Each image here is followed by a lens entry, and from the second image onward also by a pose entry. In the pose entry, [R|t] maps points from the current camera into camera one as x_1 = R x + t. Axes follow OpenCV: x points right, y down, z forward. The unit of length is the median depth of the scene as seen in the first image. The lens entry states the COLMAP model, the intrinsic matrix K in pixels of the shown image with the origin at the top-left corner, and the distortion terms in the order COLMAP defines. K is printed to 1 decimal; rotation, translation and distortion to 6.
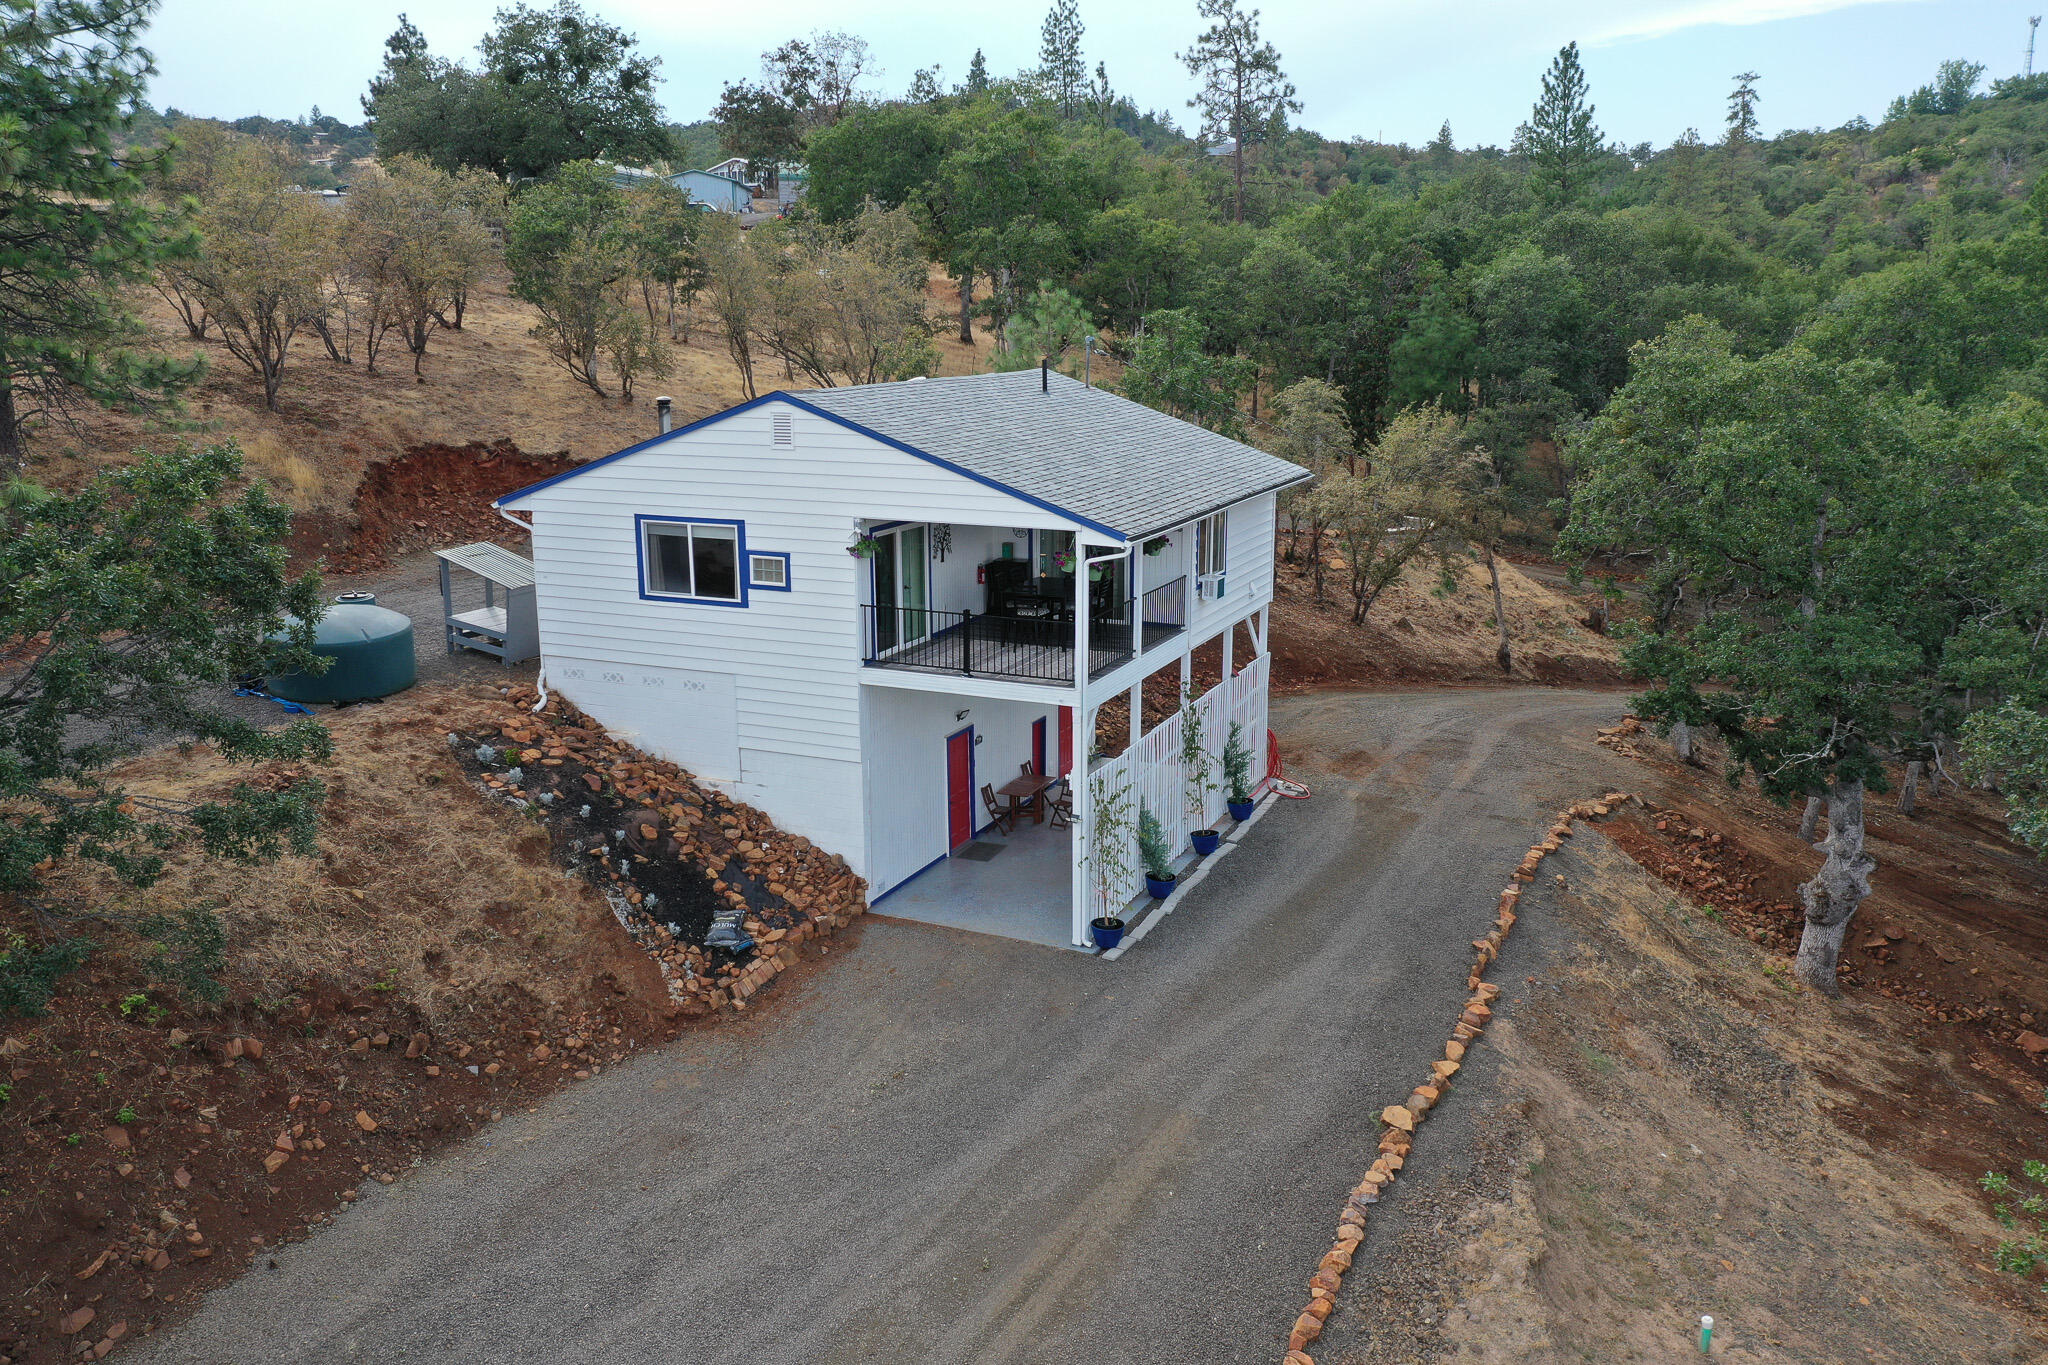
lens RADIAL K [[1616.0, 0, 1022.2], [0, 1616.0, 680.4], [0, 0, 1]] dist [0.017313, 0.009809]
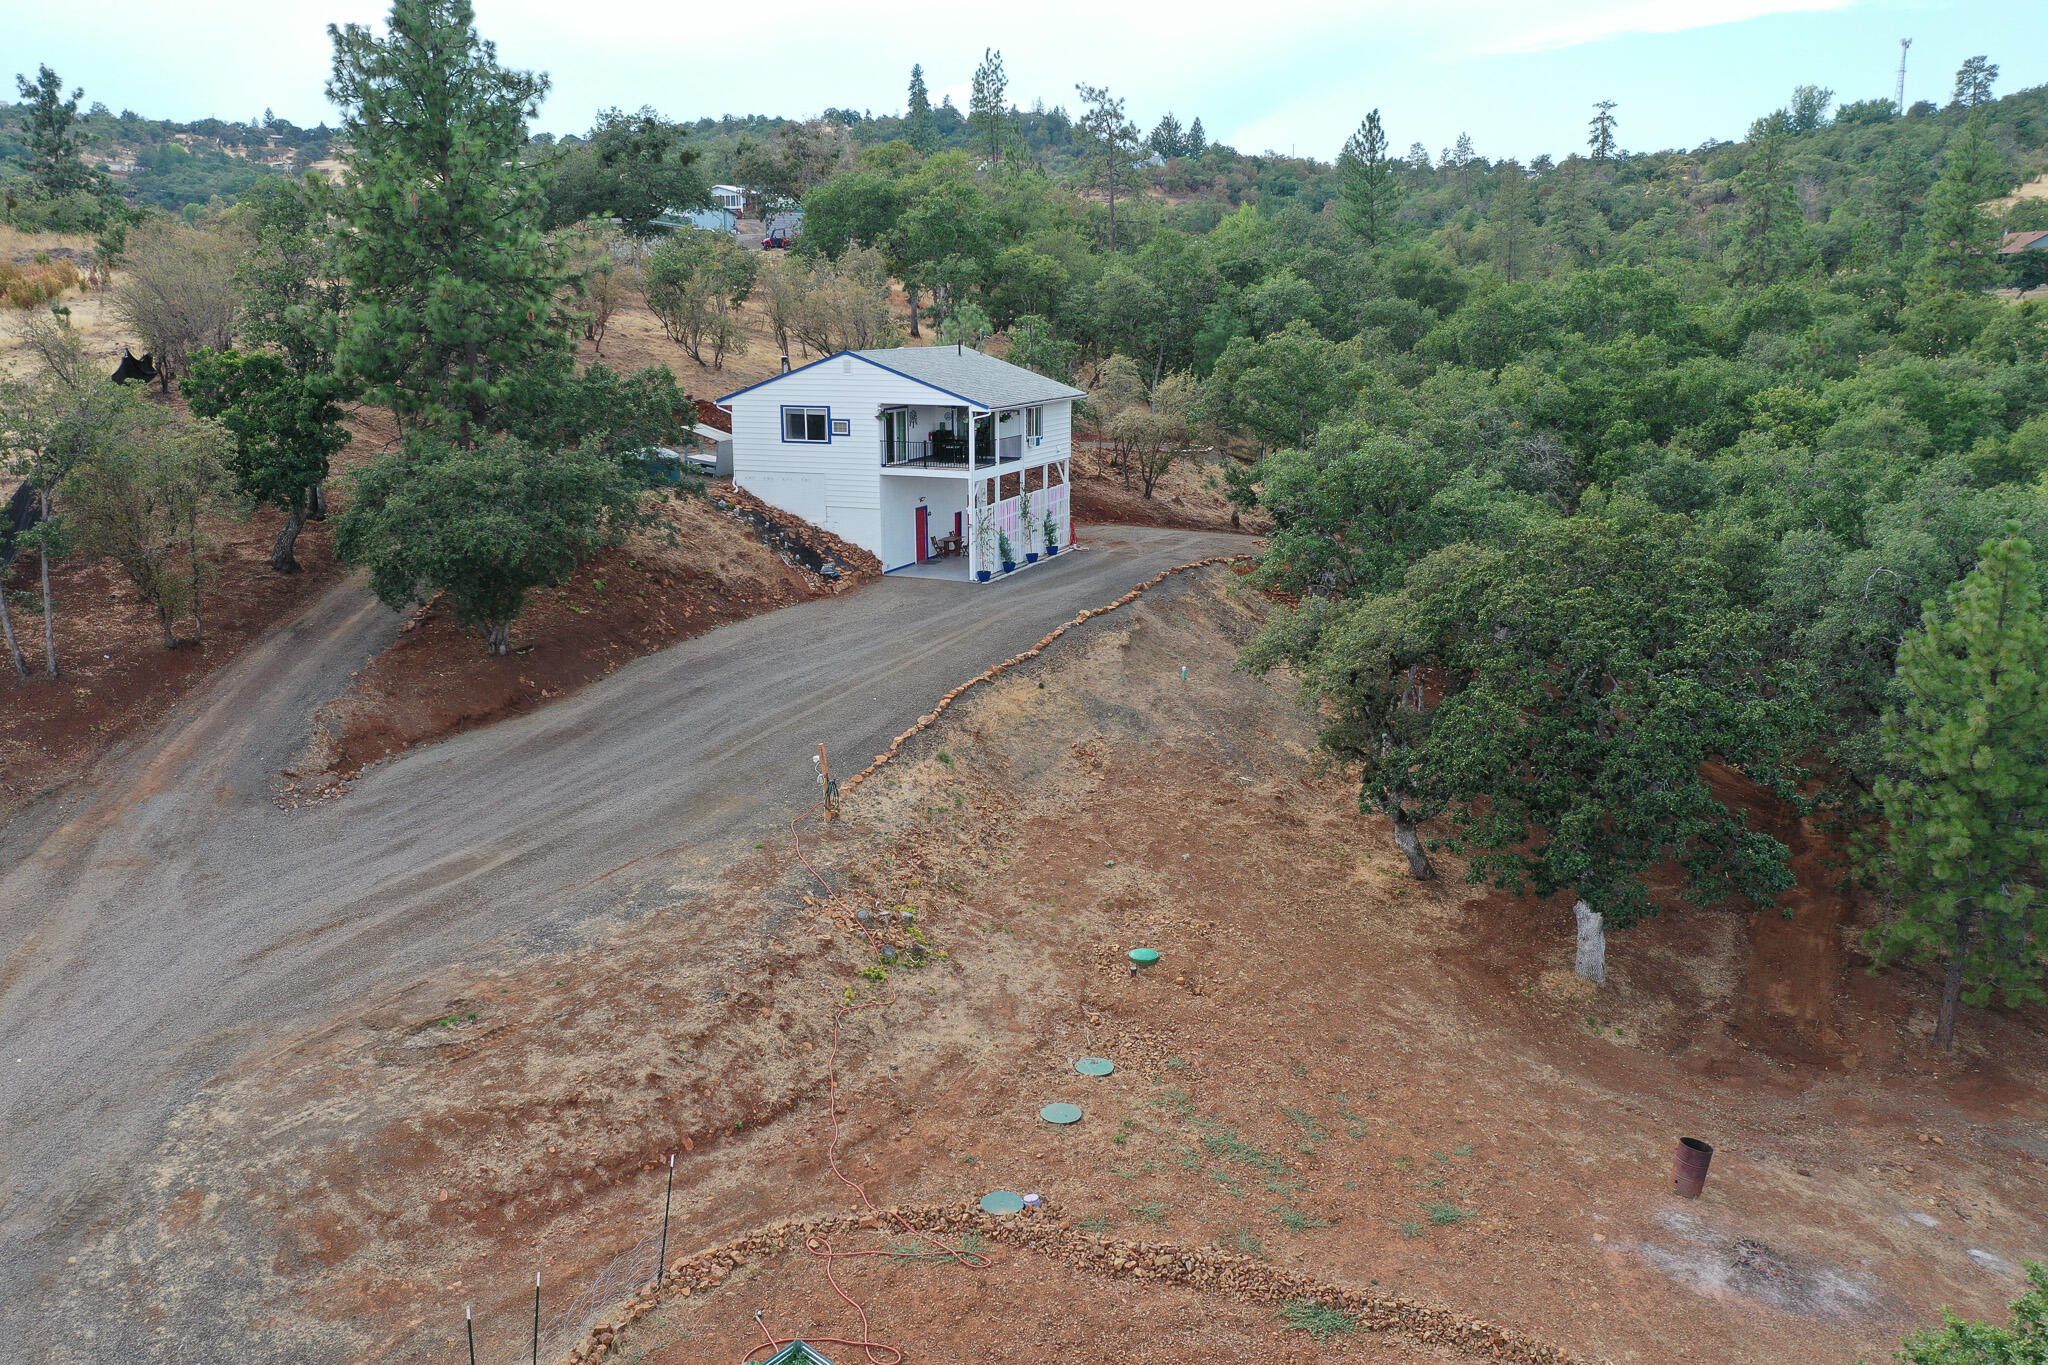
lens RADIAL K [[1616.0, 0, 1020.6], [0, 1616.0, 675.8], [0, 0, 1]] dist [0.017313, 0.009809]
pose [[0.999374, -0.005809, 0.034908, 0.011191], [0.005894, 0.999980, -0.002334, 0.159478], [-0.034894, 0.002539, 0.999388, -0.722418]]
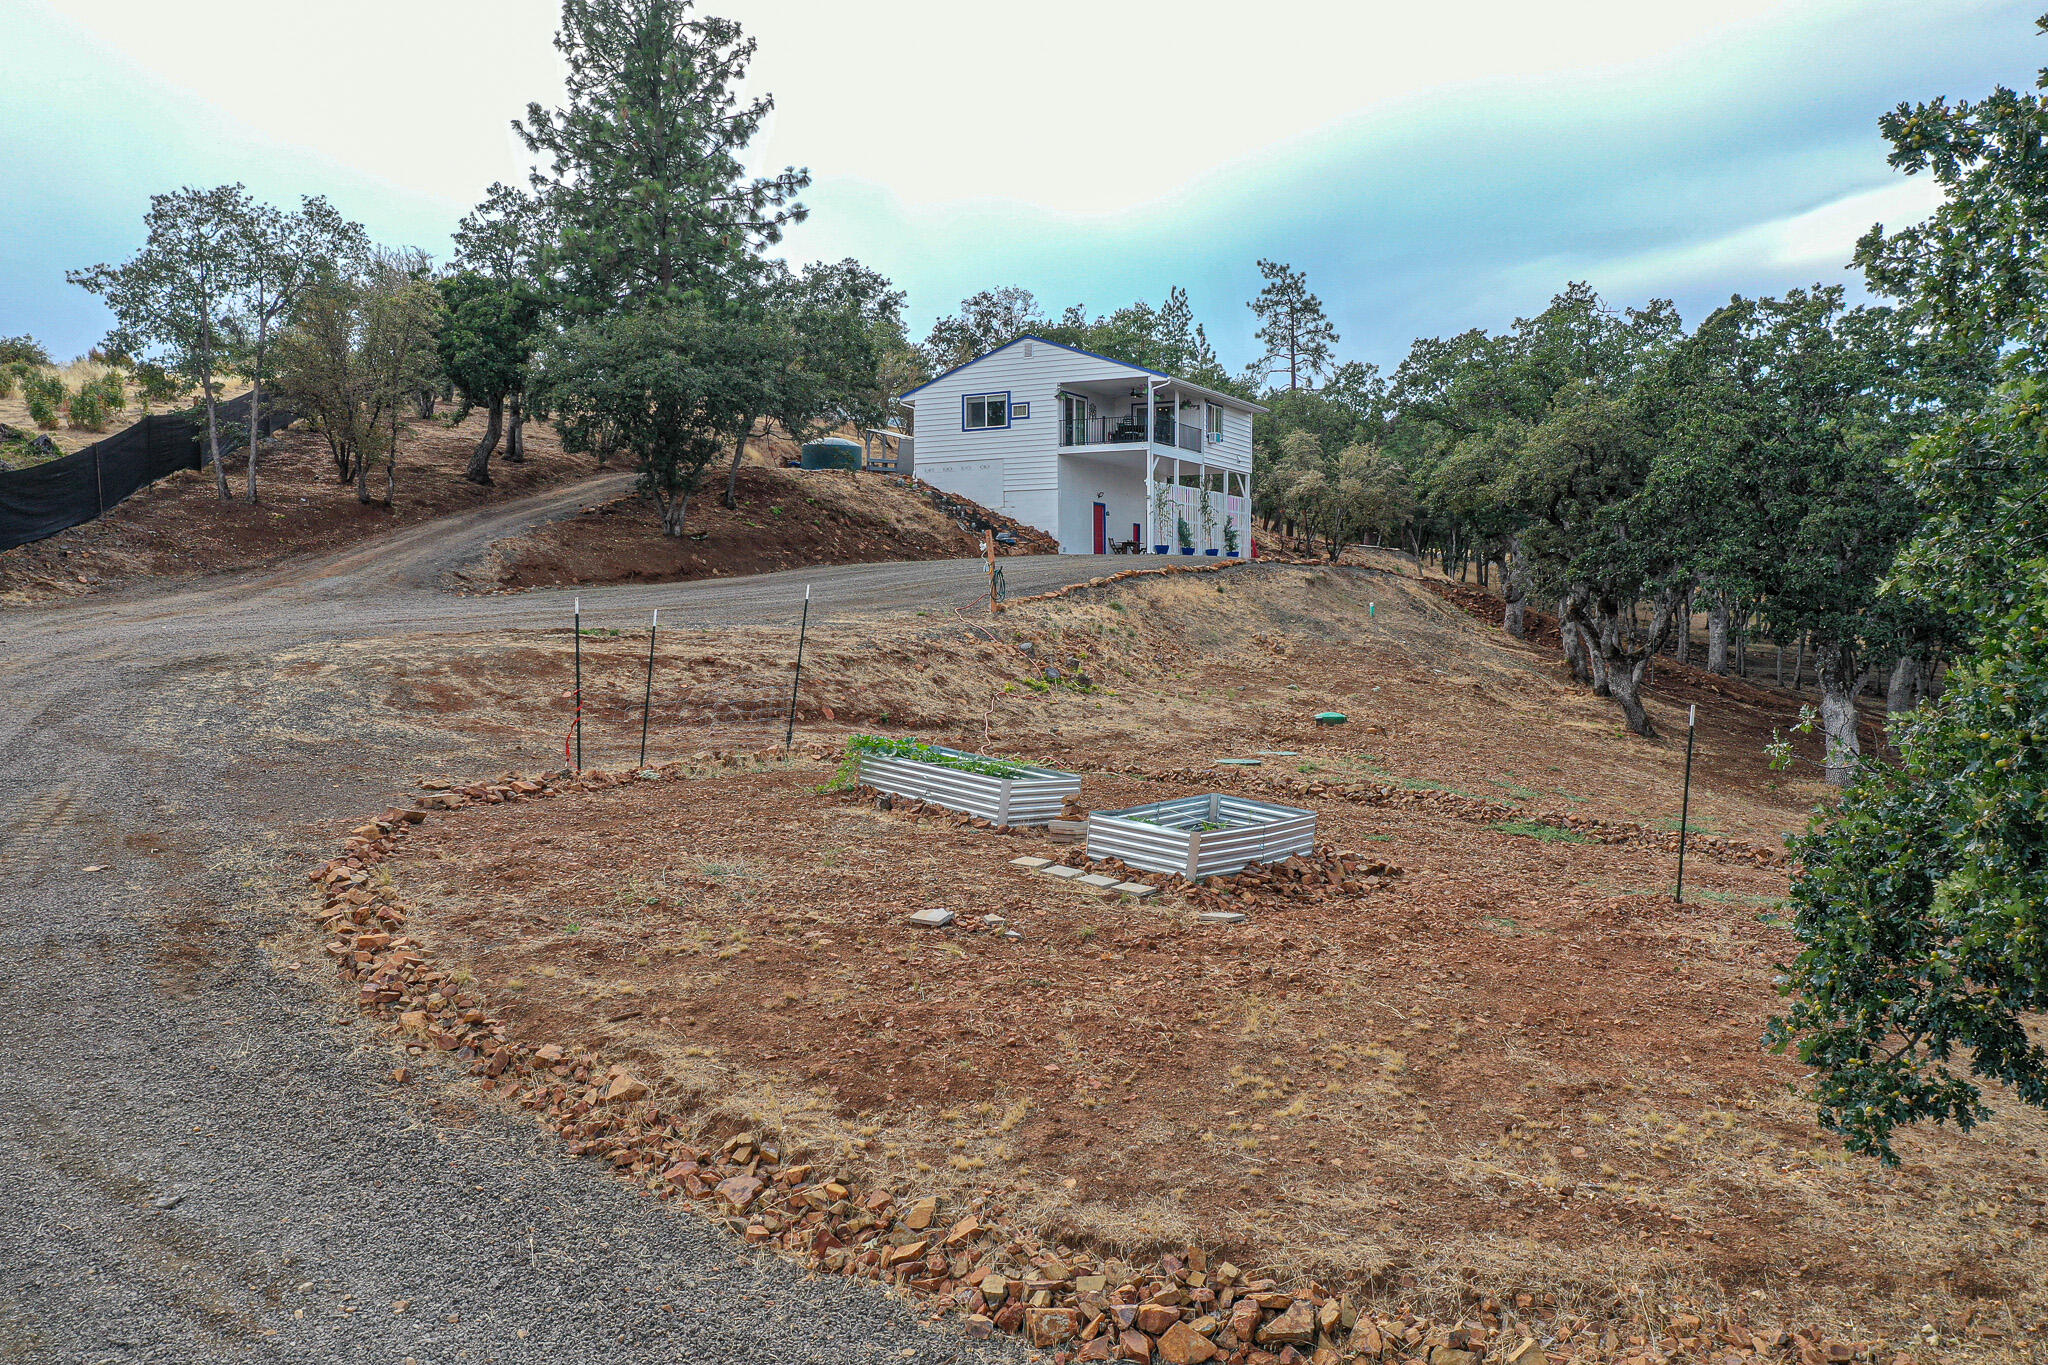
lens RADIAL K [[1616.0, 0, 1023.8], [0, 1616.0, 676.0], [0, 0, 1]] dist [0.017313, 0.009809]
pose [[0.997126, 0.005831, -0.075541, 0.015713], [-0.020233, 0.981319, -0.191322, 0.406166], [0.073014, 0.192300, 0.978616, -0.659442]]
